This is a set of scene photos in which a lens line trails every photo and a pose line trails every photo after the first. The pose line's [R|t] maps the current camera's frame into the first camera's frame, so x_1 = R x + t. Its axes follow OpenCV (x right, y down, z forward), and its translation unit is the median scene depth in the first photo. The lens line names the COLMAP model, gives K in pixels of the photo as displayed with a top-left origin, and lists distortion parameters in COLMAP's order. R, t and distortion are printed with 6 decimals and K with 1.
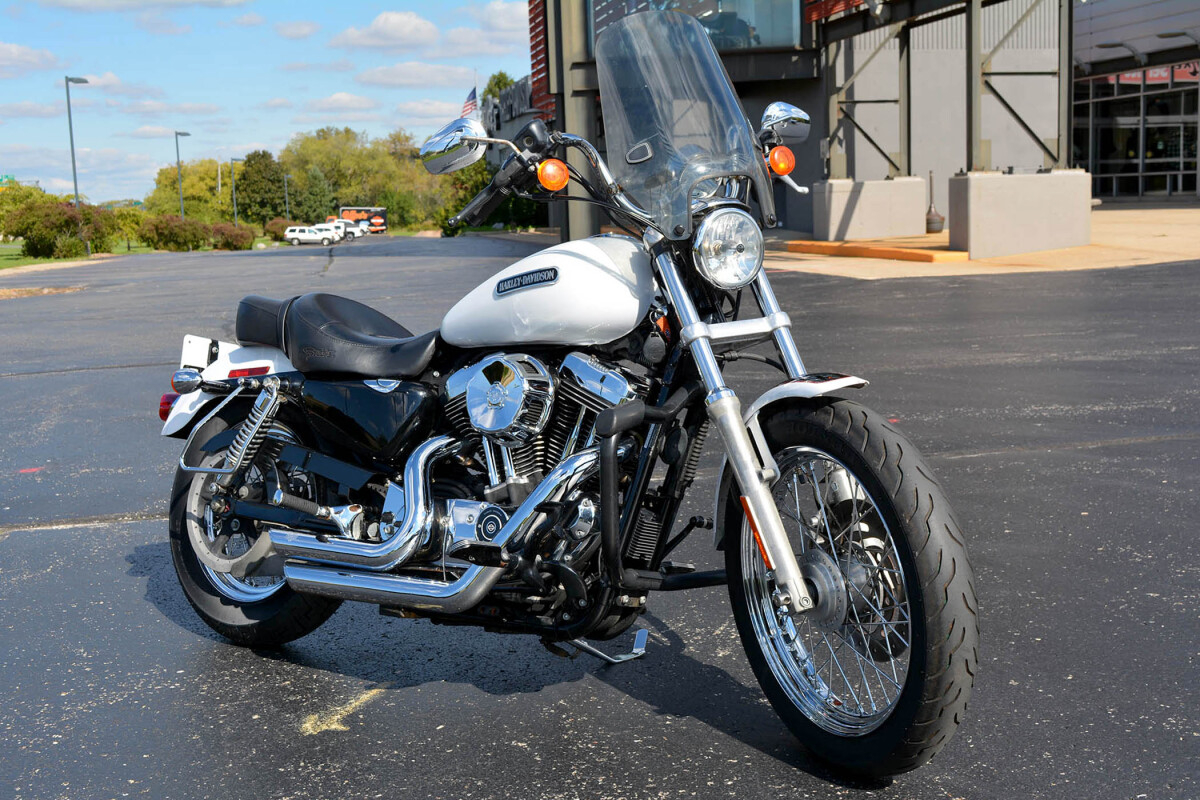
lens RADIAL K [[1446.2, 0, 601.1], [0, 1446.2, 404.5], [0, 0, 1]] dist [-0.052517, 0.000000]
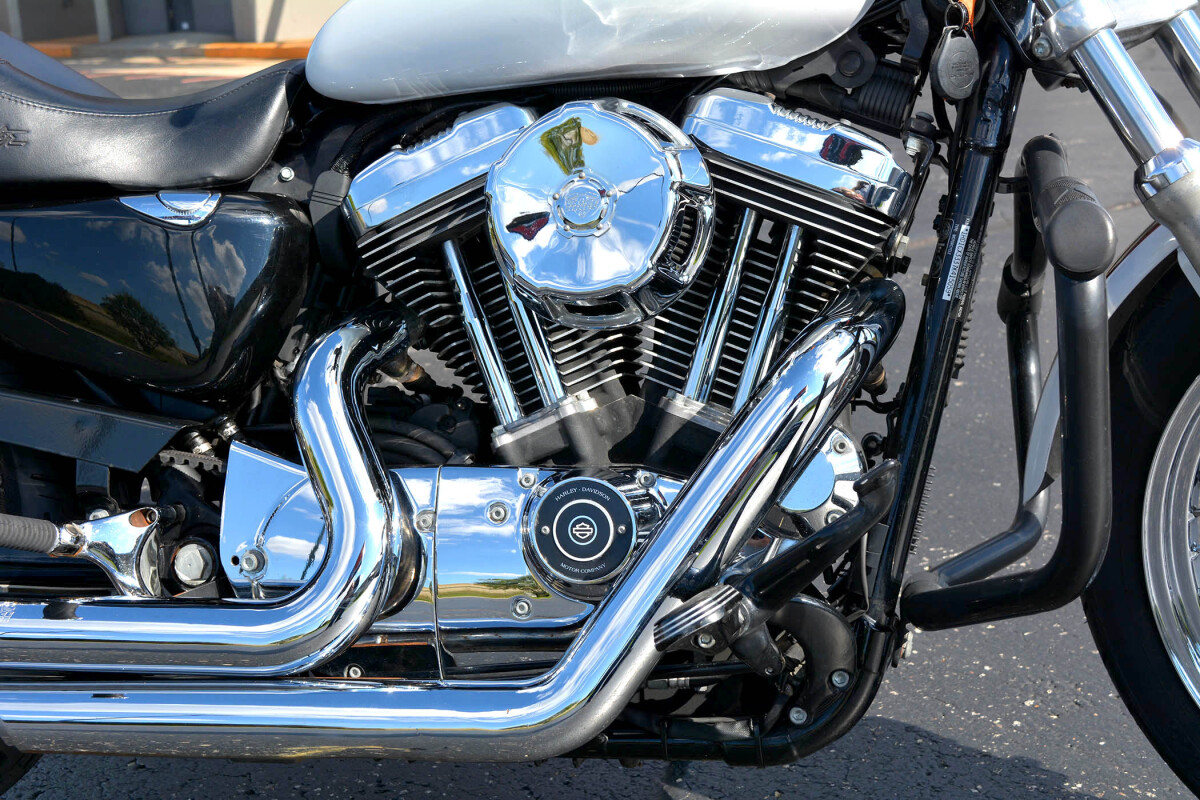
lens RADIAL K [[1601.4, 0, 596.6], [0, 1601.4, 400.3], [0, 0, 1]] dist [-0.037311, 0.000000]
pose [[0.910198, -0.111593, 0.398856, -0.230907], [0.073581, 0.991268, 0.109424, -0.000032], [-0.407584, -0.070249, 0.910461, 0.548304]]
